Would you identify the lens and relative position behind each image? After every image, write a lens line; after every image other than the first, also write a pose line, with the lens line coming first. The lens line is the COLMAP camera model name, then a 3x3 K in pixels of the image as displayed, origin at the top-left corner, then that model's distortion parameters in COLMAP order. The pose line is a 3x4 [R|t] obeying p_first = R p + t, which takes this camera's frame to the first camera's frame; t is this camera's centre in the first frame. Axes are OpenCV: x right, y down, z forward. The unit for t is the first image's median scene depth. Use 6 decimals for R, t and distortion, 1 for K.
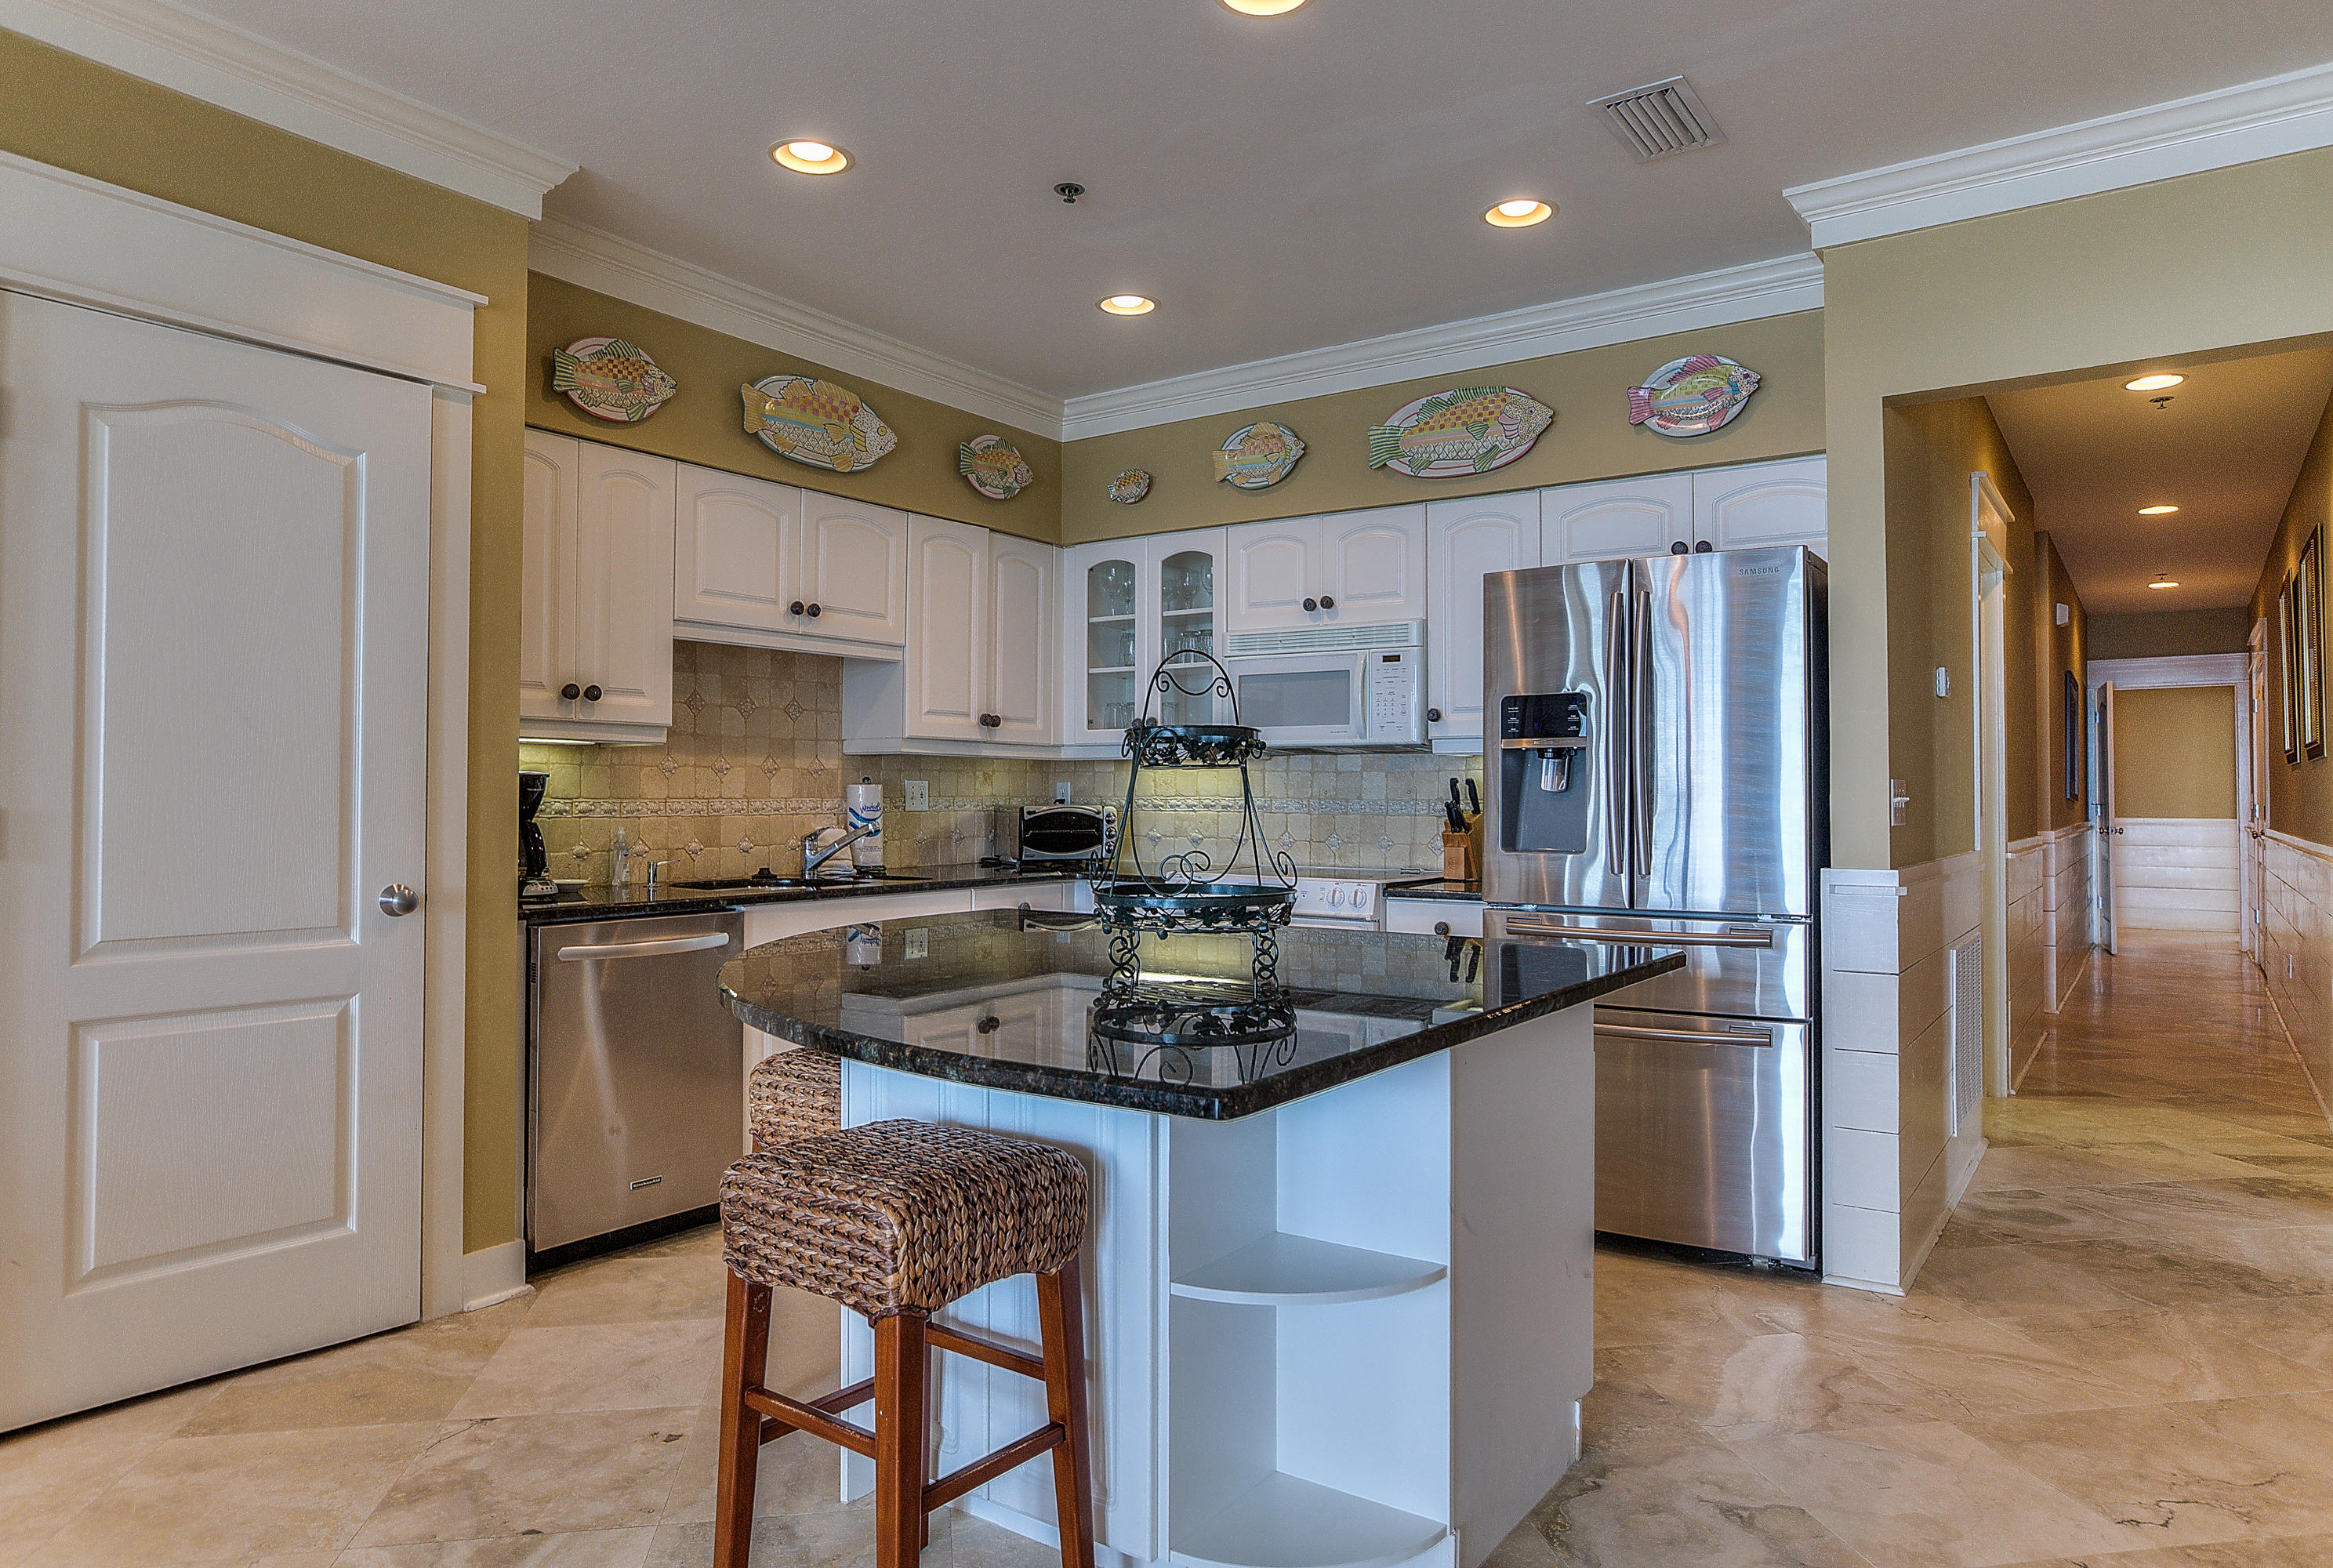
lens RADIAL K [[1435.2, 0, 1166.5], [0, 1435.2, 784.0], [0, 0, 1]] dist [-0.022290, 0.001543]
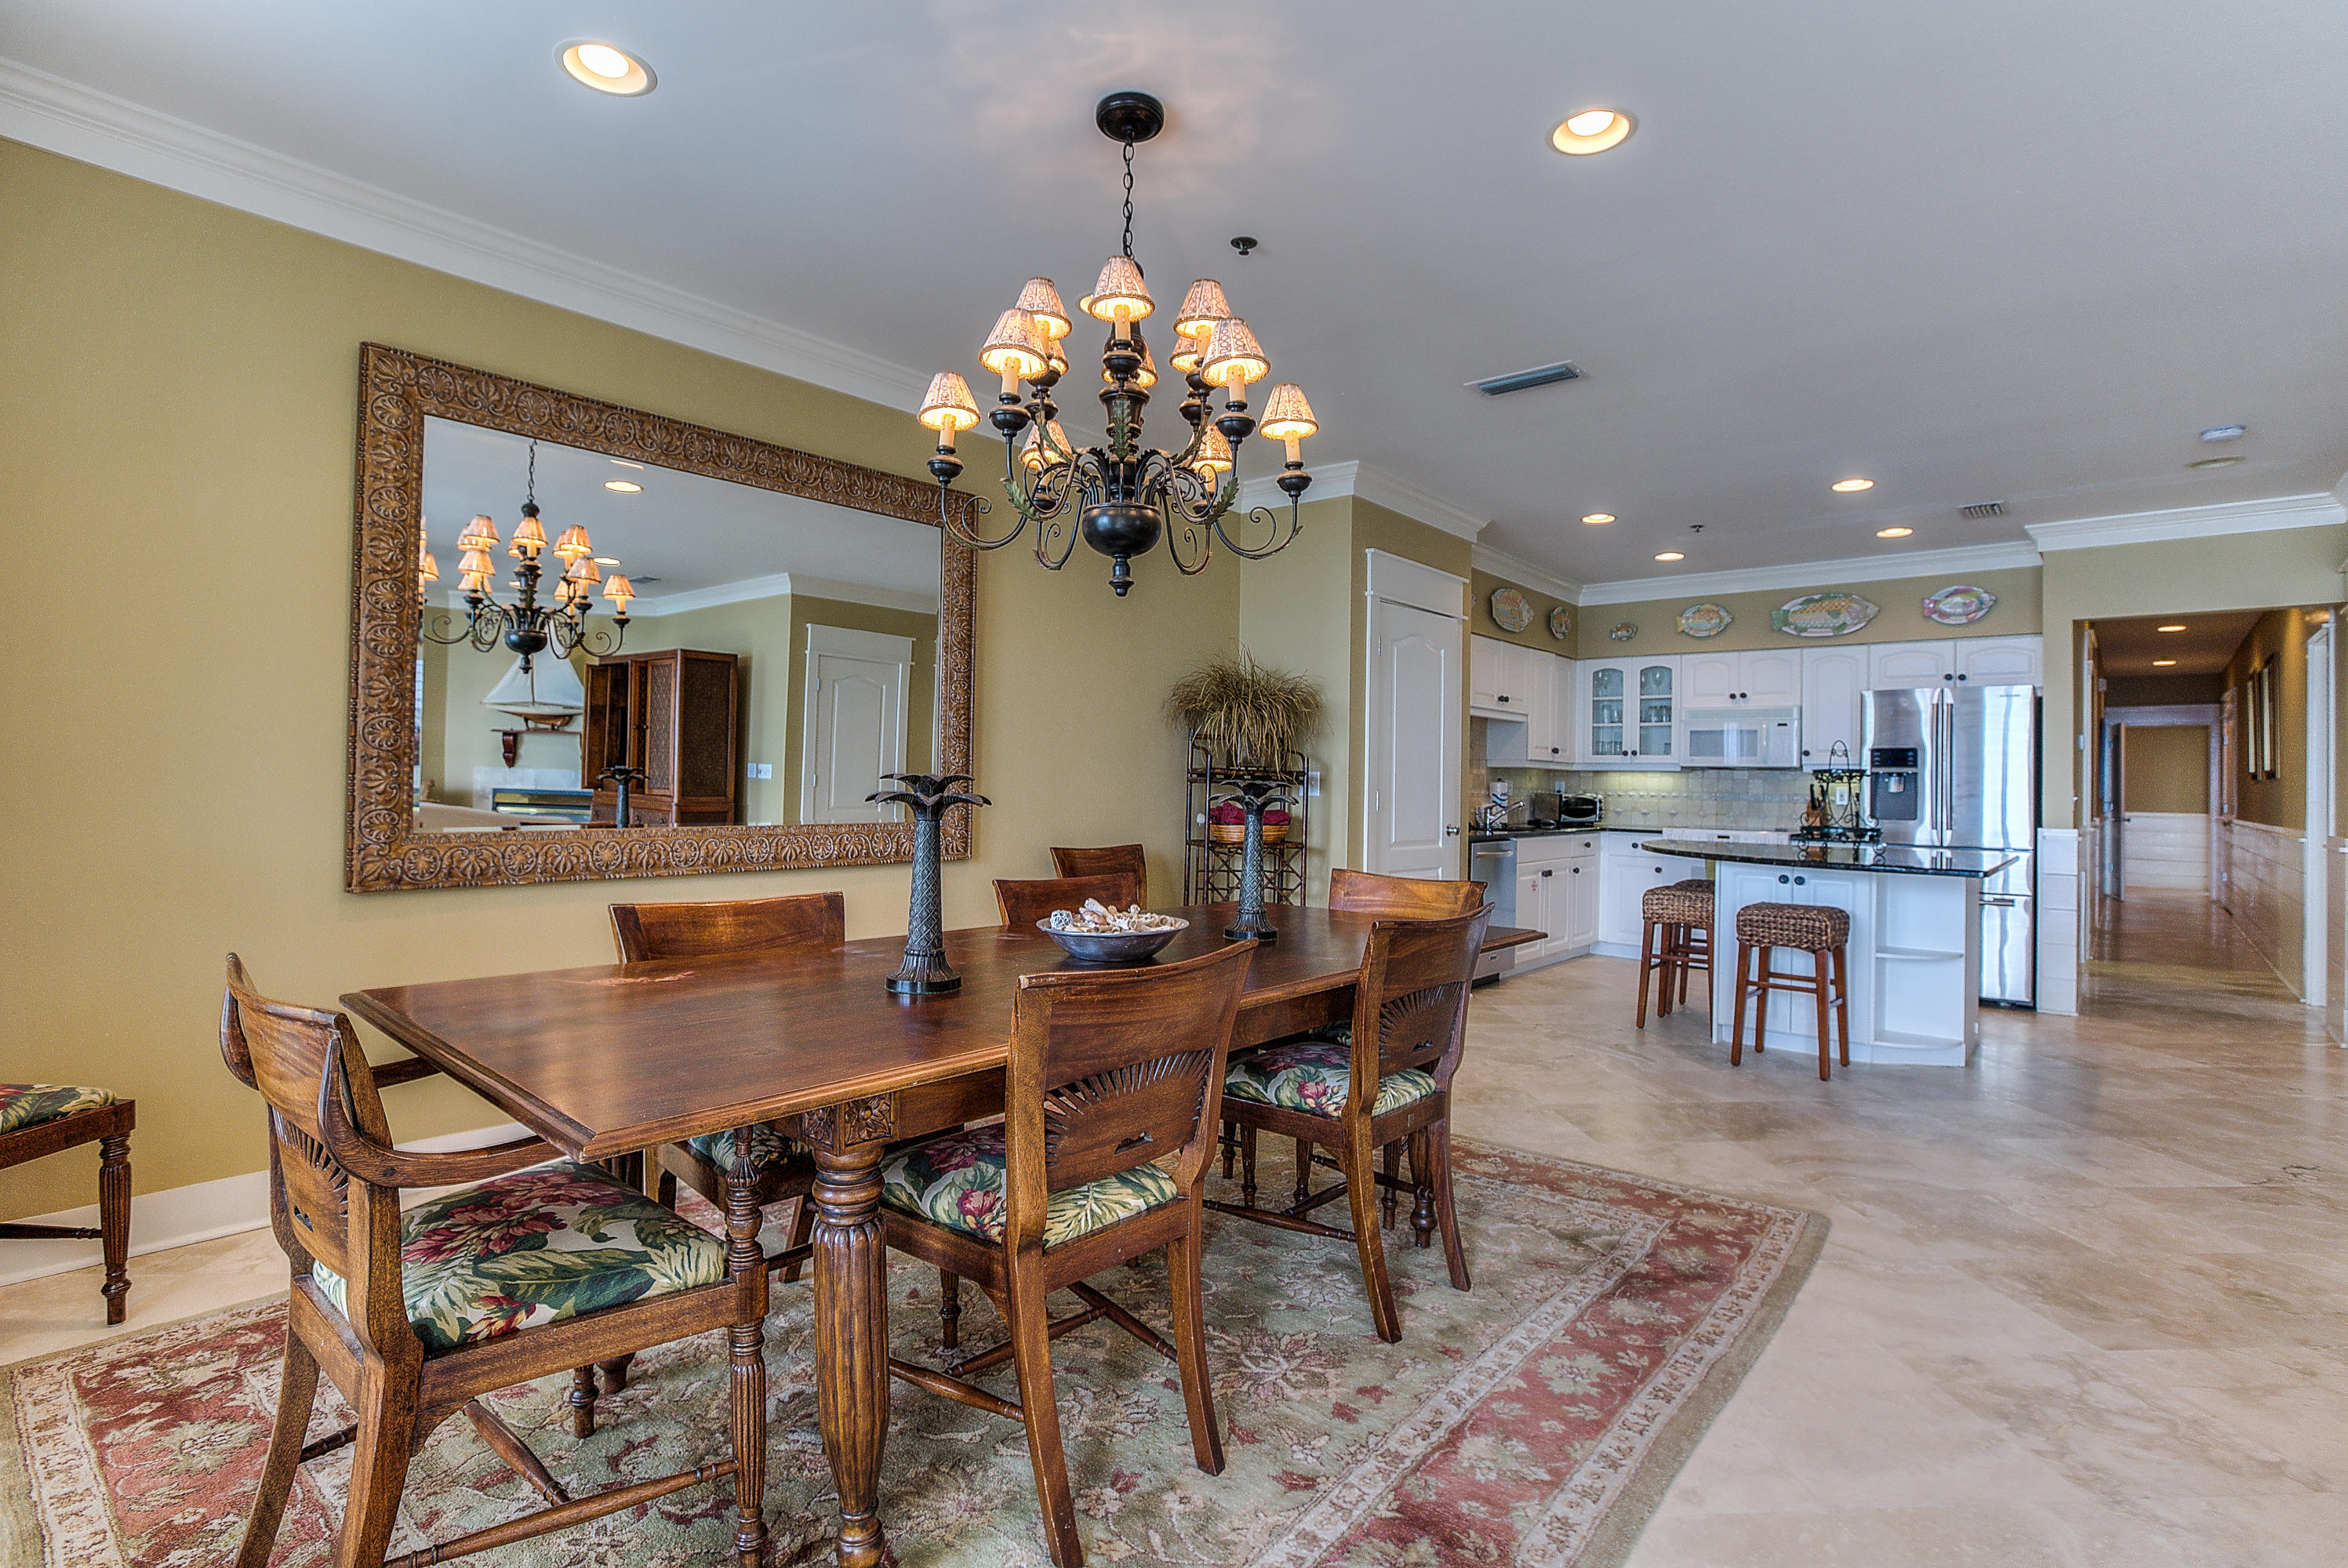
lens RADIAL K [[1149.4, 0, 1174.0], [0, 1149.4, 784.0], [0, 0, 1]] dist [-0.003410, -0.000723]
pose [[0.997066, 0.015288, -0.075008, -0.547555], [-0.014607, 0.999847, 0.009613, -0.006630], [0.075144, -0.008489, 0.997137, -0.648522]]
